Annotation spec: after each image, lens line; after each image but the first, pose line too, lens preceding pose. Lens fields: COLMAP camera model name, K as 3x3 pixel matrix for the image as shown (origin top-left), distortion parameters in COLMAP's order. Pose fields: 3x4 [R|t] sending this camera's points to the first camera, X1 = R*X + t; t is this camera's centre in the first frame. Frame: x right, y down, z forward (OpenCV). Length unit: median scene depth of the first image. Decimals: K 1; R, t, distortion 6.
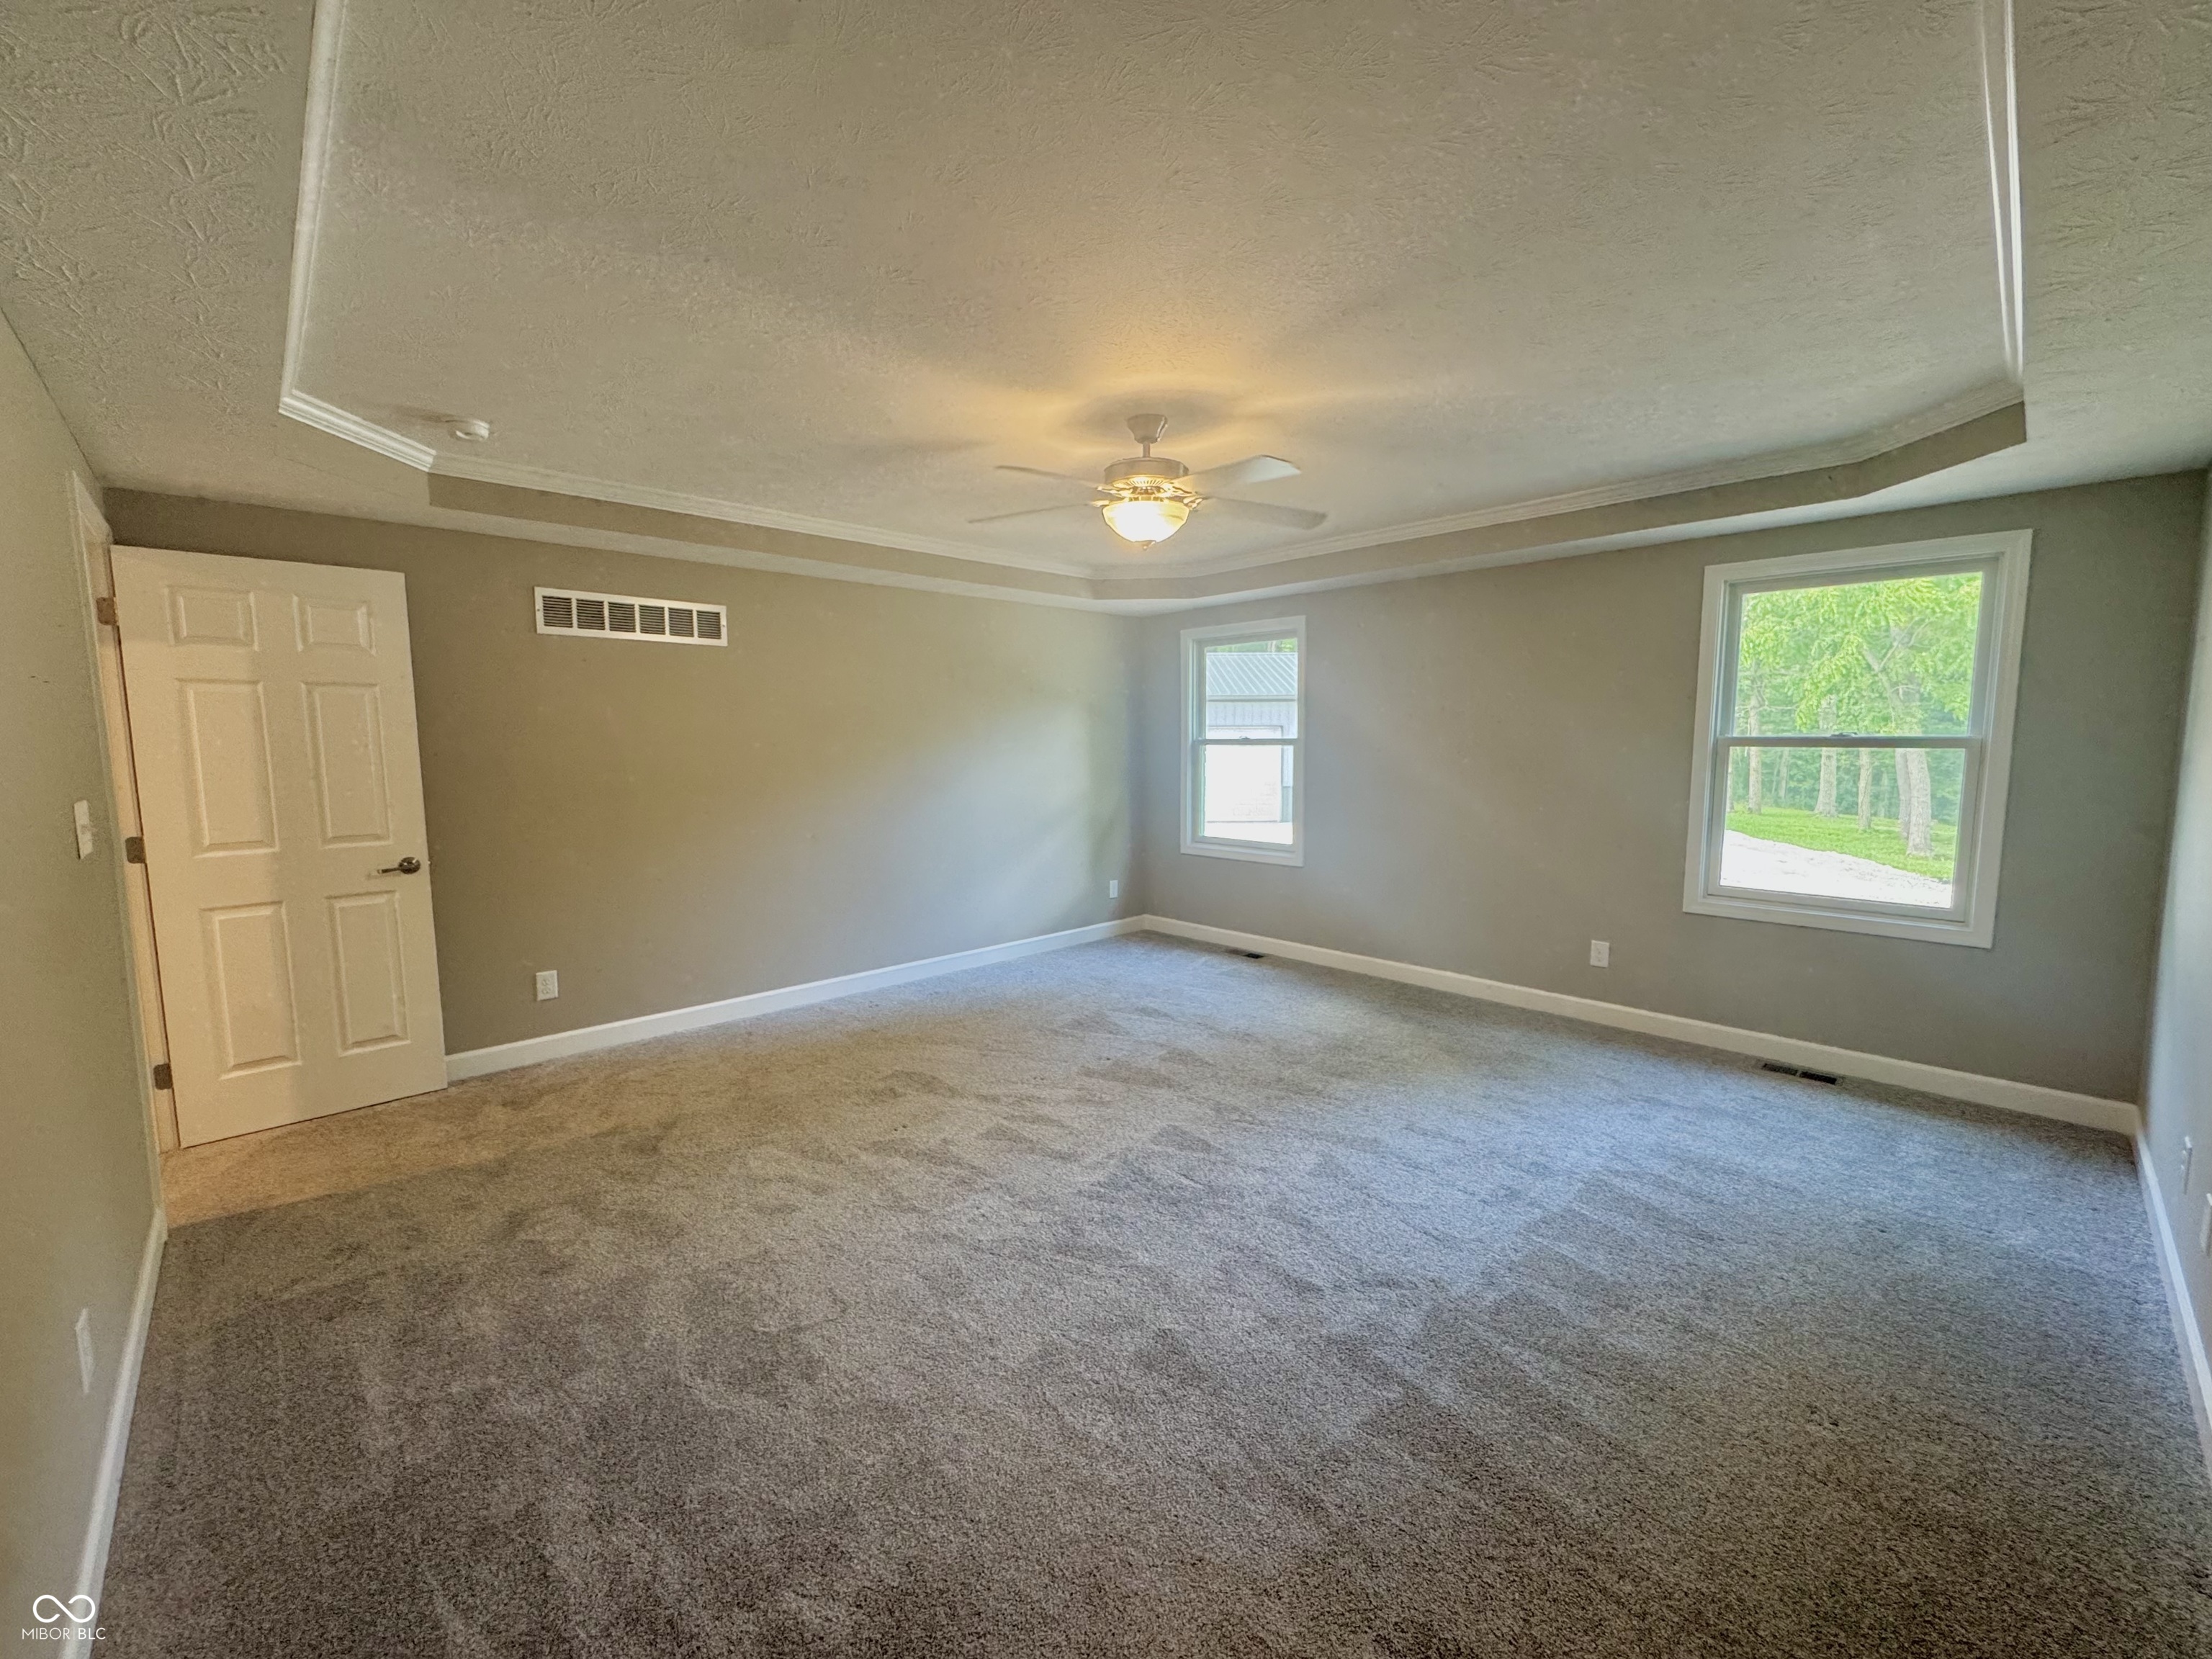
lens RADIAL K [[885.7, 0, 1103.2], [0, 885.7, 829.6], [0, 0, 1]] dist [-0.000061, -0.000228]
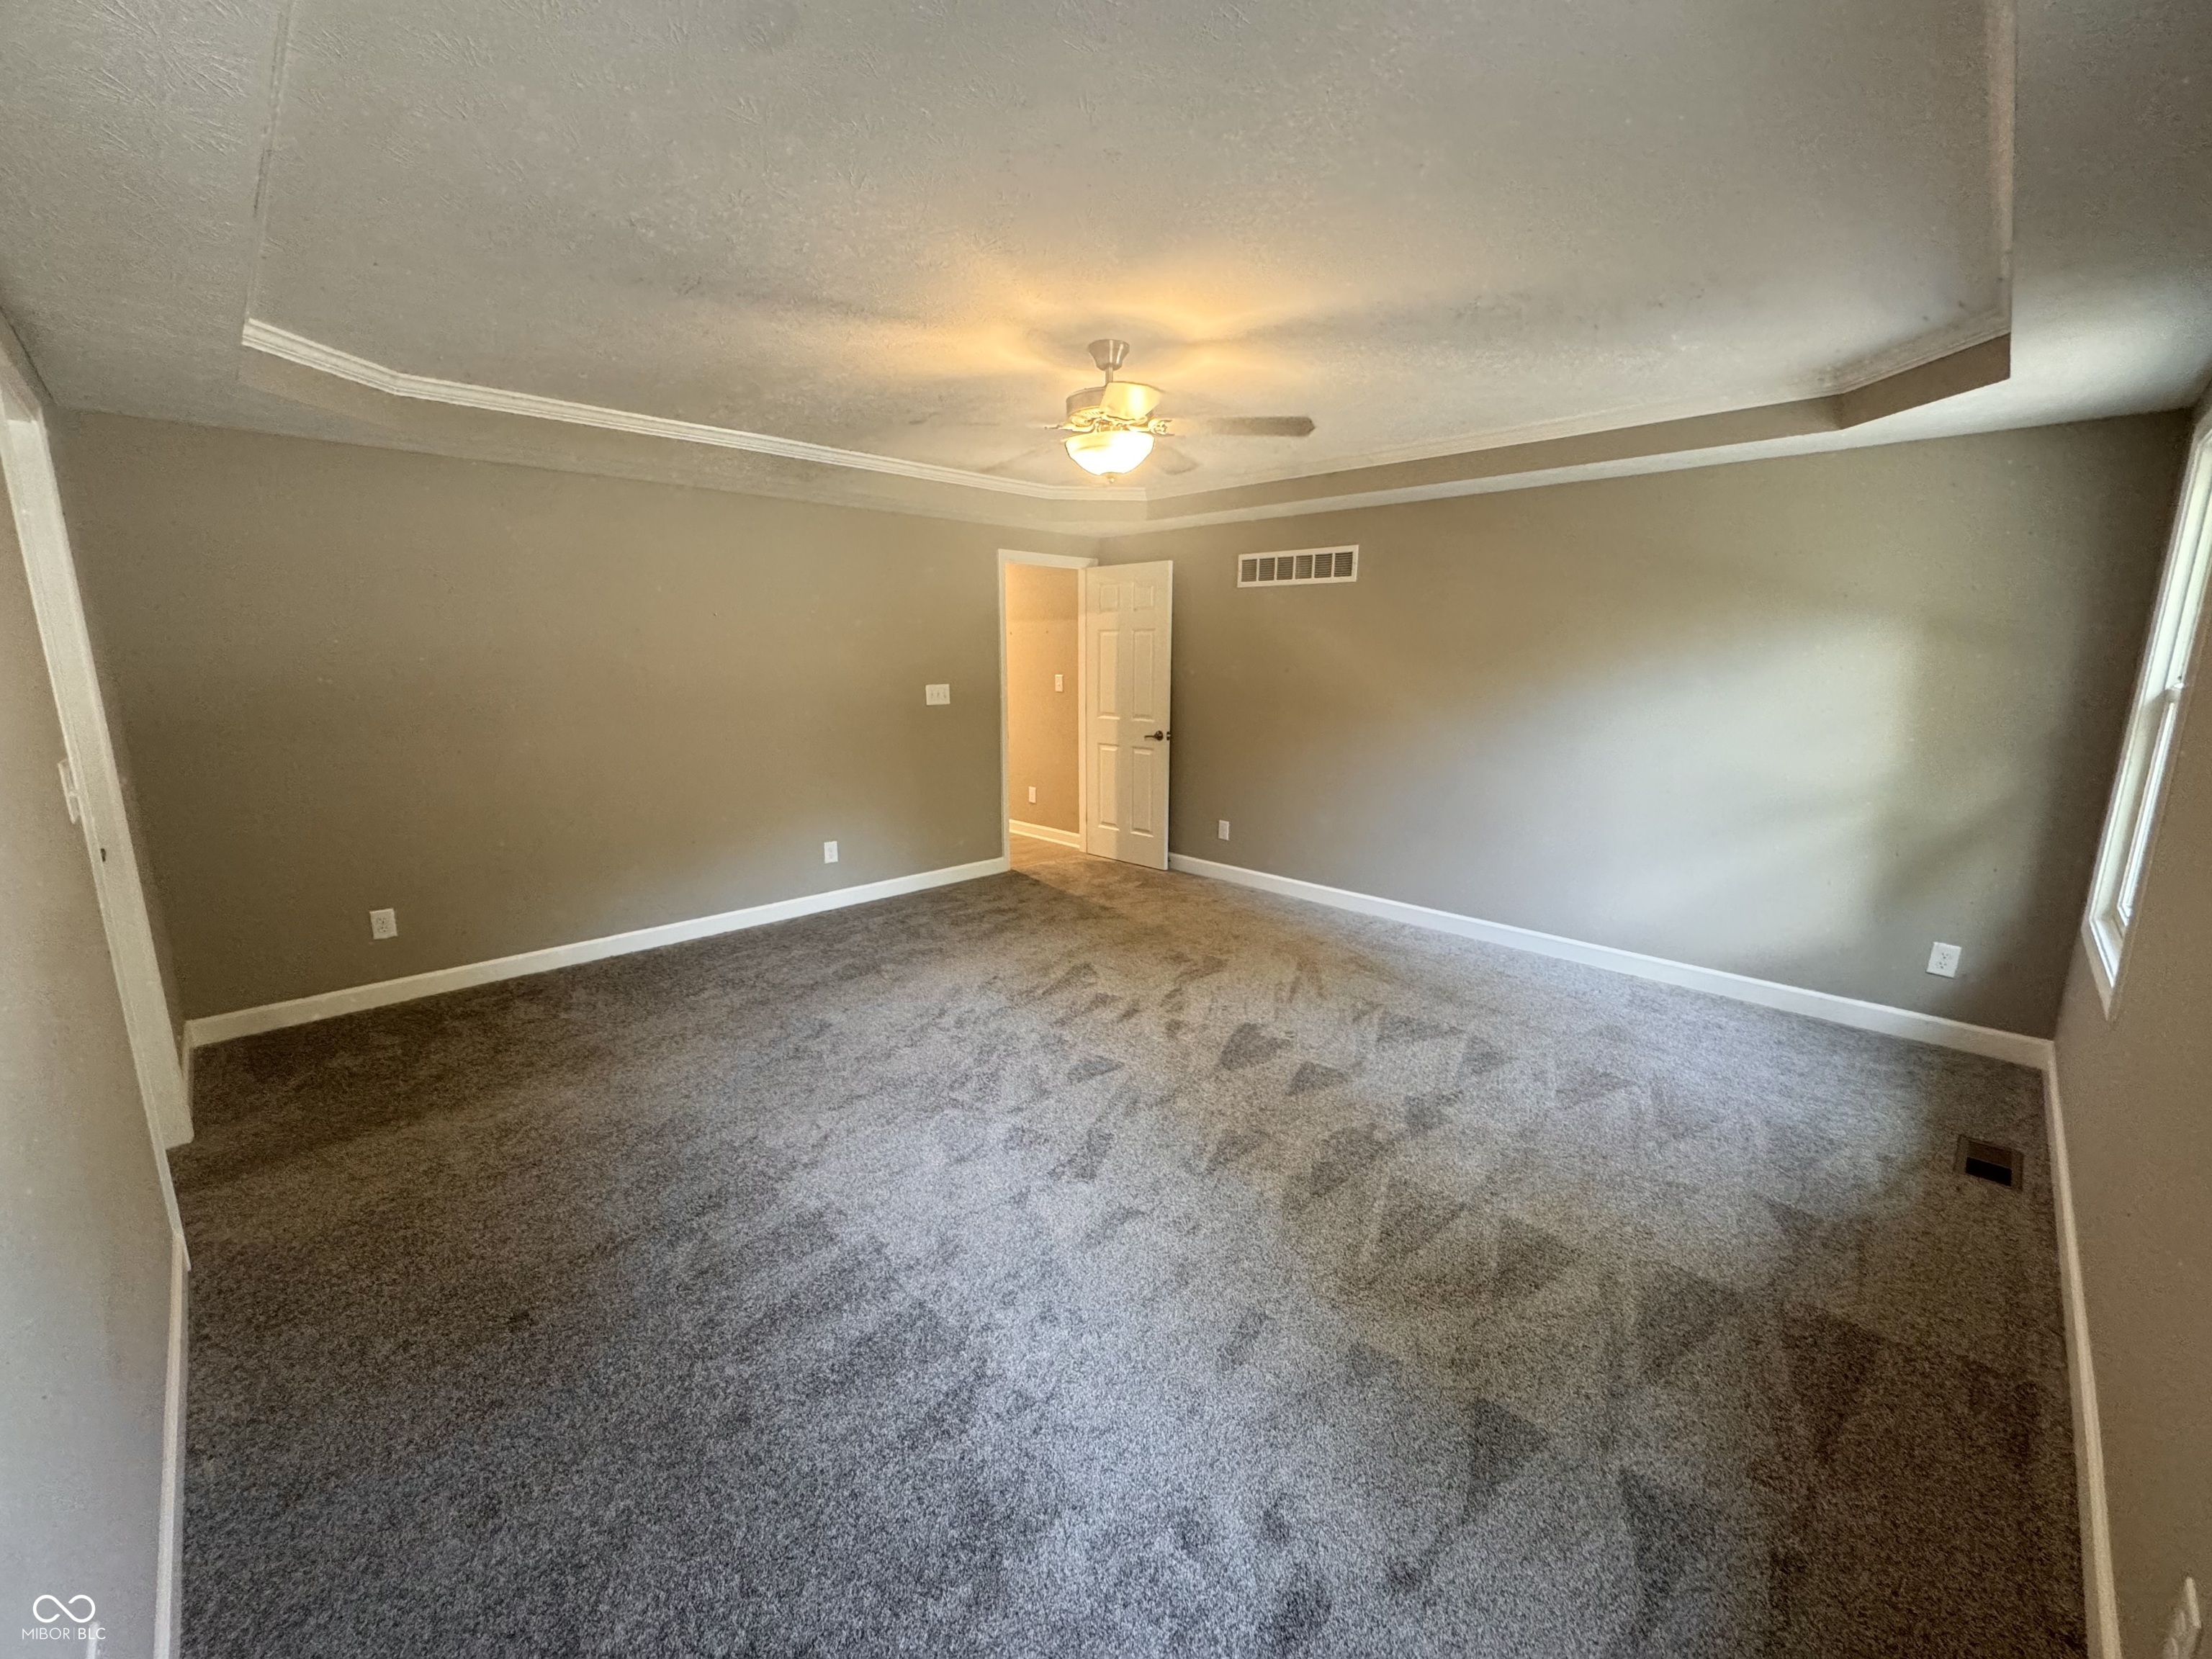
lens RADIAL K [[885.7, 0, 1098.5], [0, 885.7, 827.5], [0, 0, 1]] dist [-0.000061, -0.000228]
pose [[0.019868, 0.201365, -0.979315, 0.894415], [-0.107067, 0.974304, 0.198163, -0.109563], [0.994053, 0.100915, 0.040917, 0.803127]]
